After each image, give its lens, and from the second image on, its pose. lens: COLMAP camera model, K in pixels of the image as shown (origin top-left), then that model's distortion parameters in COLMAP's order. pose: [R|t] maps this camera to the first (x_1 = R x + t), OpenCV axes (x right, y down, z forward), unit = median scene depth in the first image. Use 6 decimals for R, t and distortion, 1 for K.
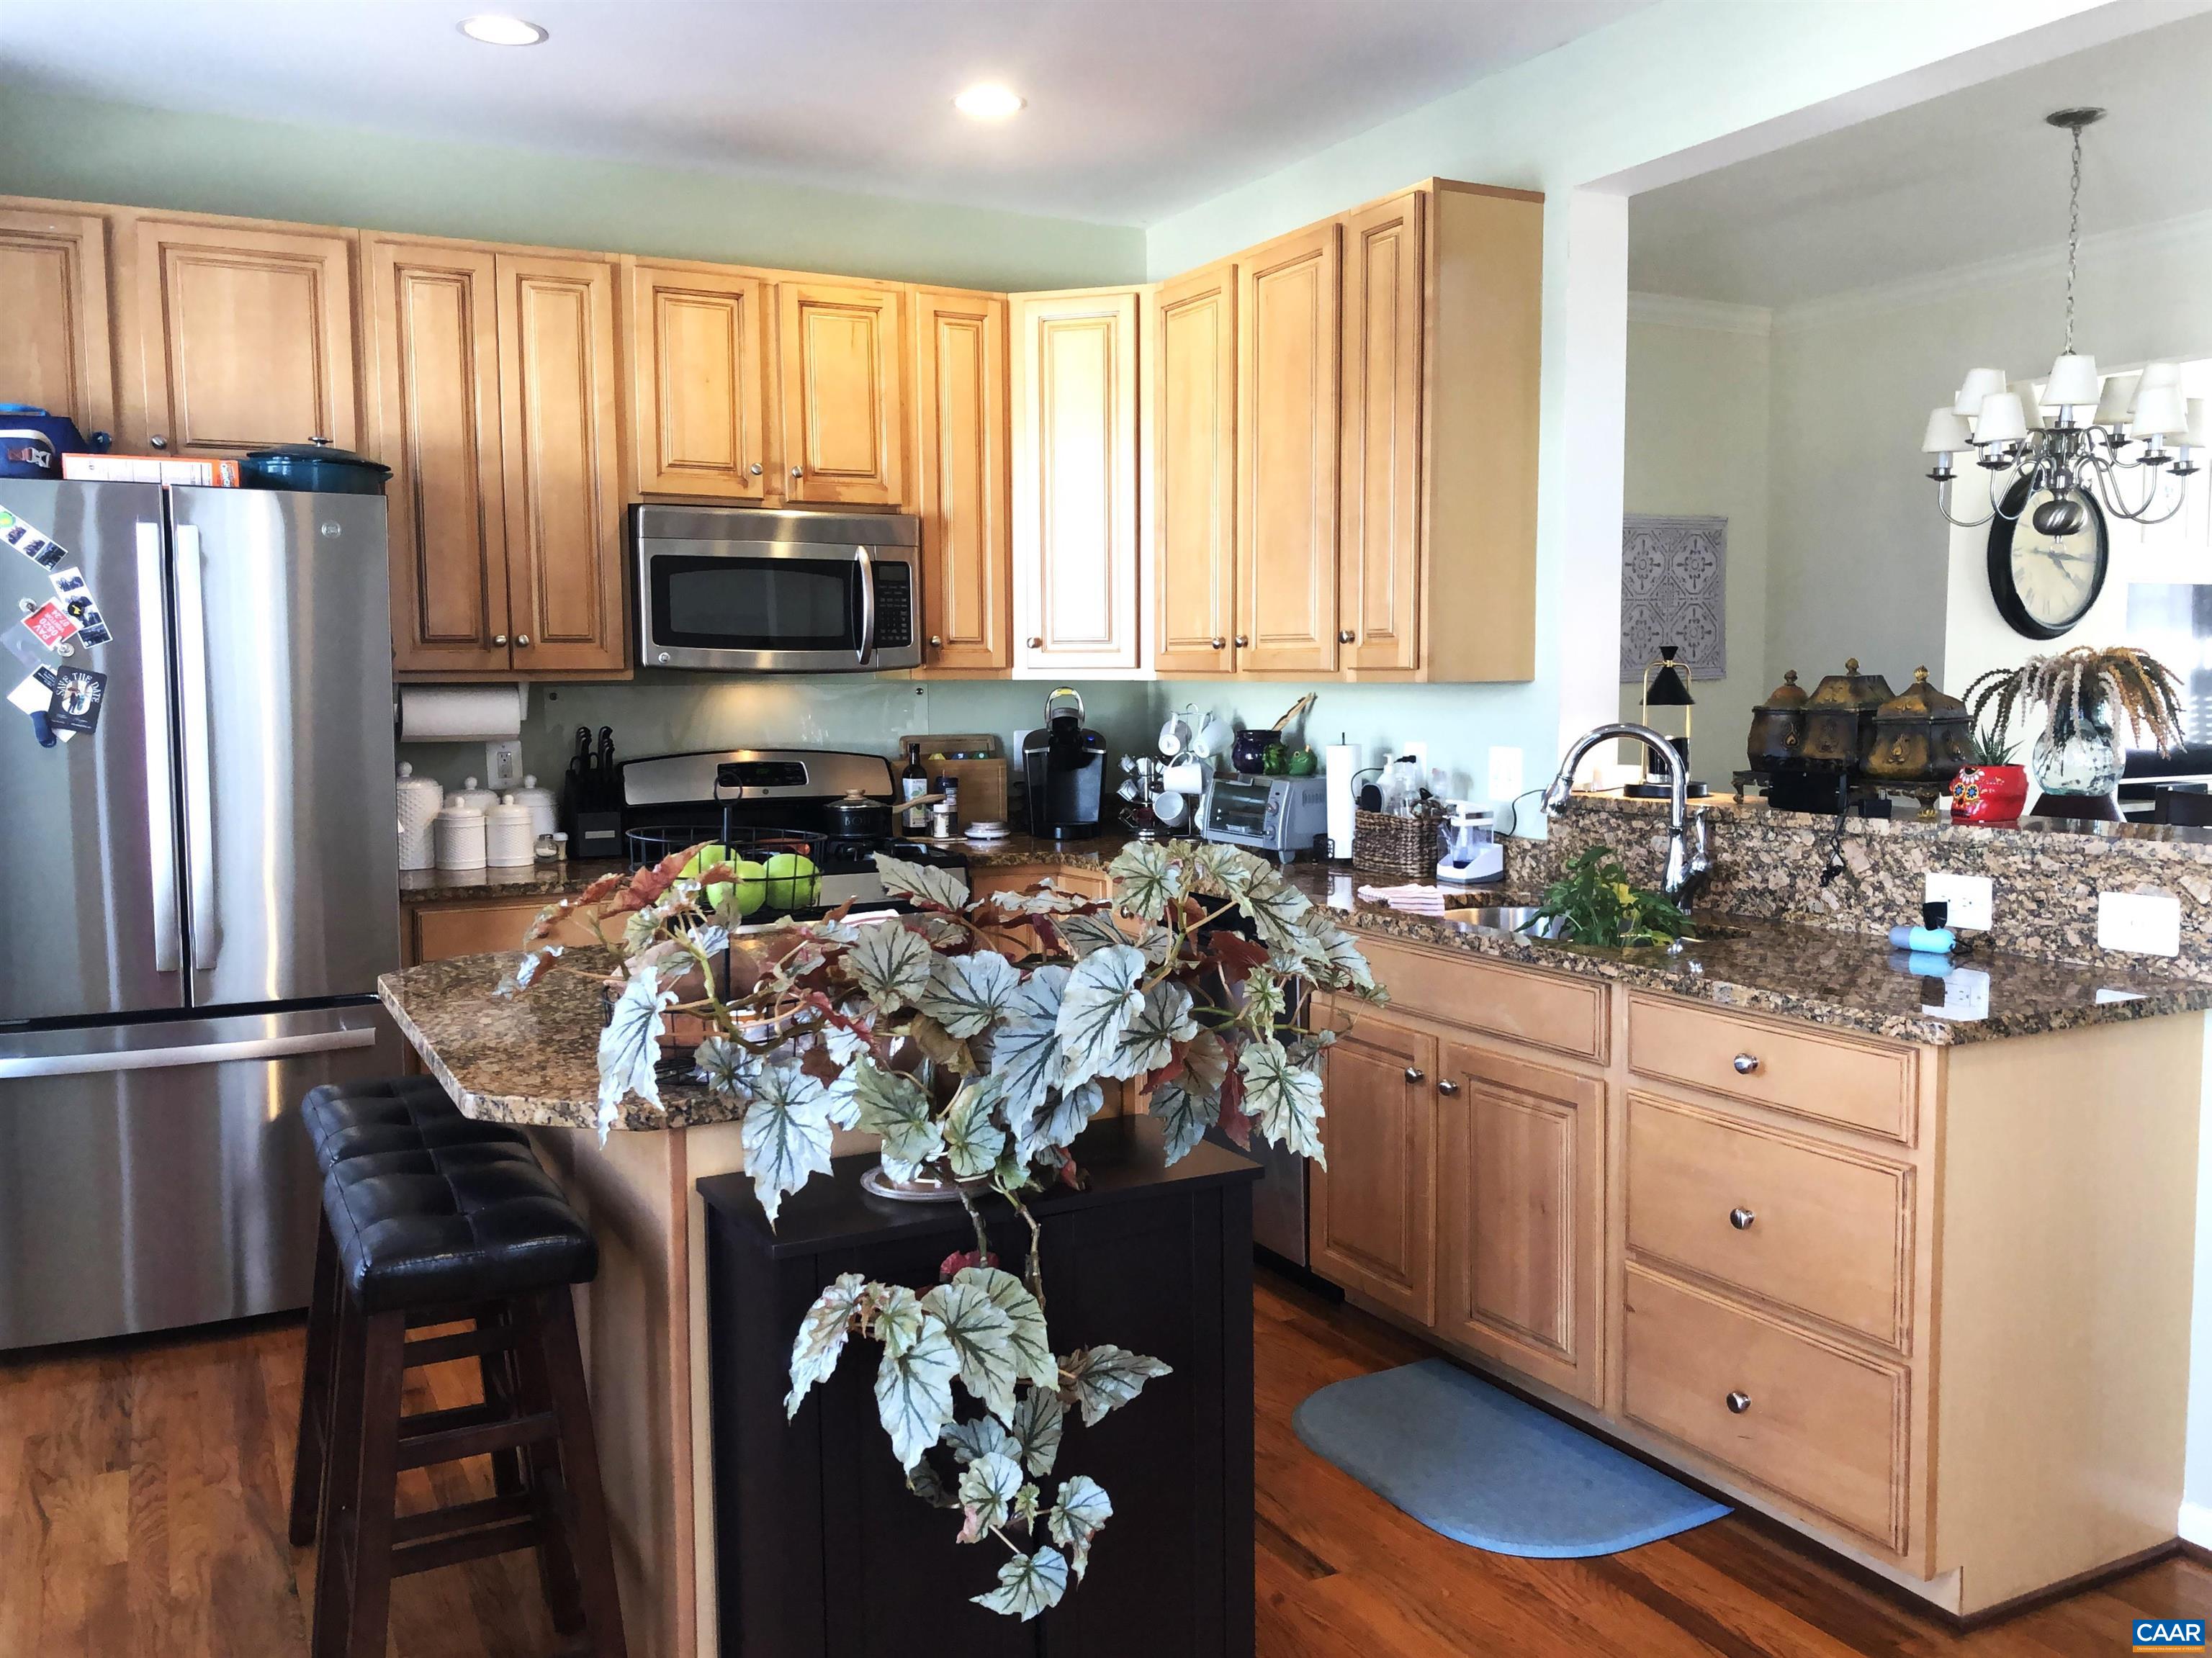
lens RADIAL K [[1797.9, 0, 1117.4], [0, 1797.9, 849.4], [0, 0, 1]] dist [0.056740, -0.074192]
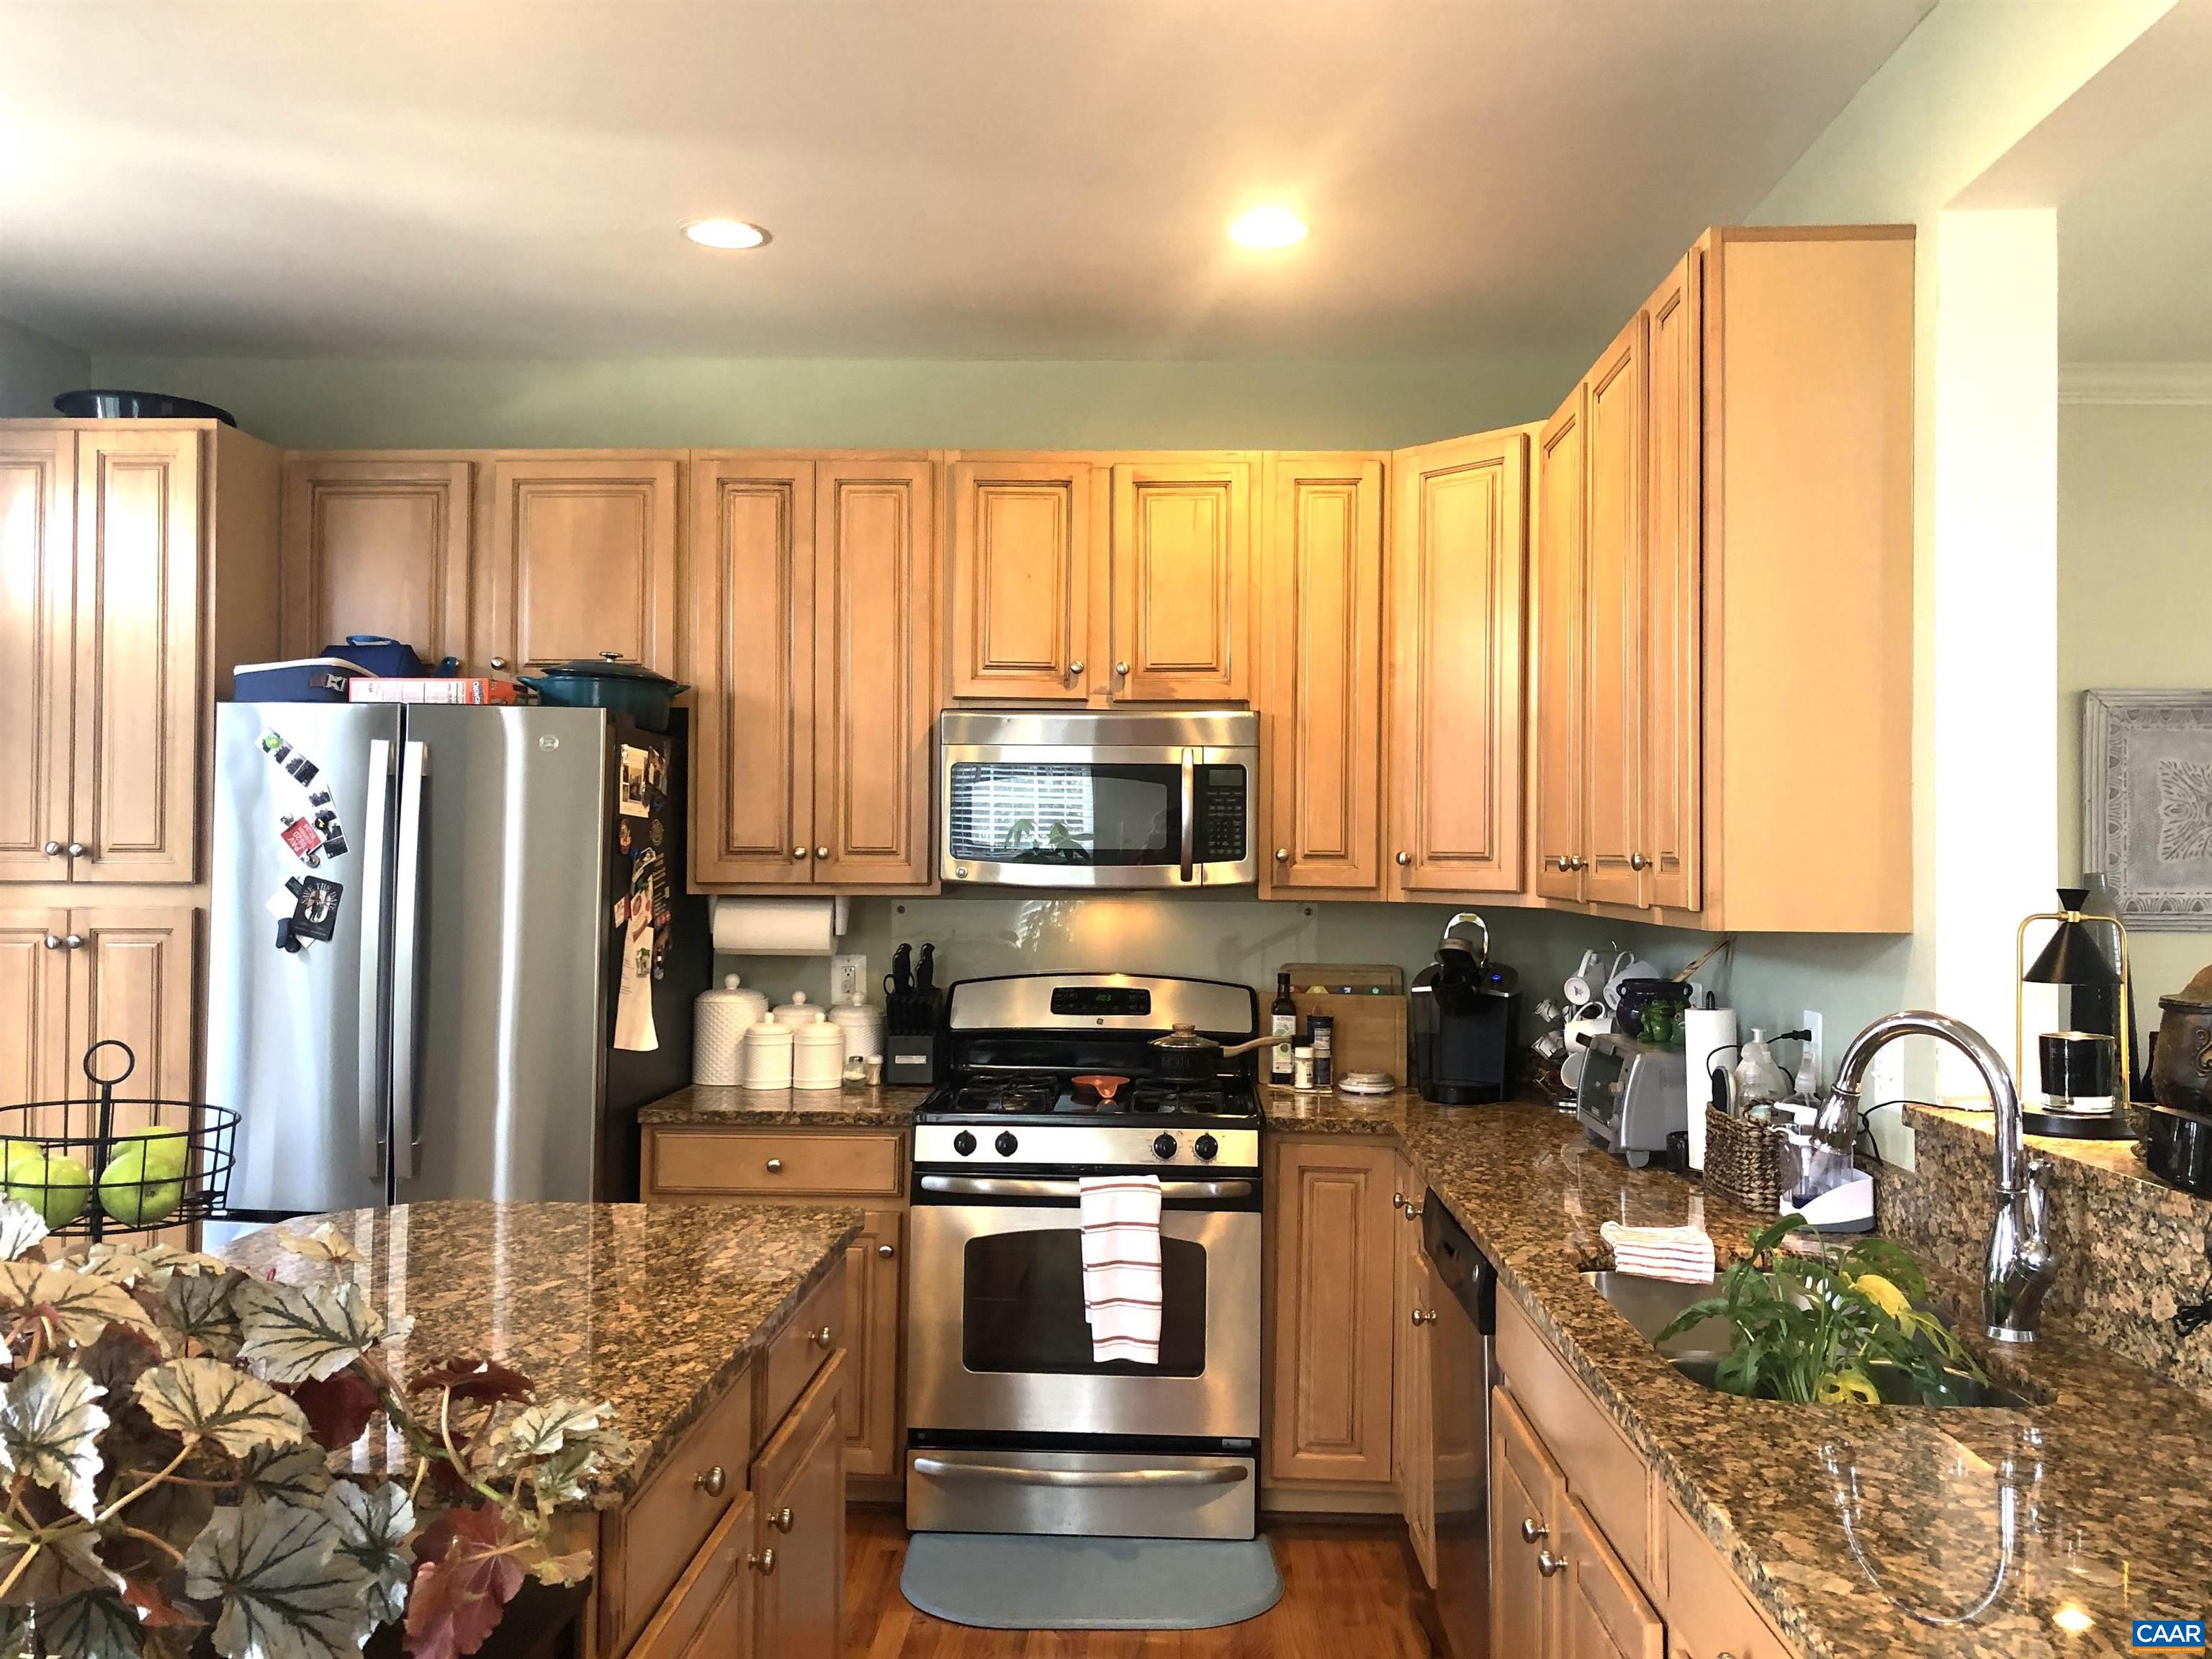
lens RADIAL K [[1798.0, 0, 1130.6], [0, 1798.0, 834.5], [0, 0, 1]] dist [0.056740, -0.074192]
pose [[0.871089, 0.007603, -0.491067, 0.280824], [-0.064643, 0.992956, -0.099296, -0.040921], [0.486853, 0.118239, 0.865444, 0.254152]]
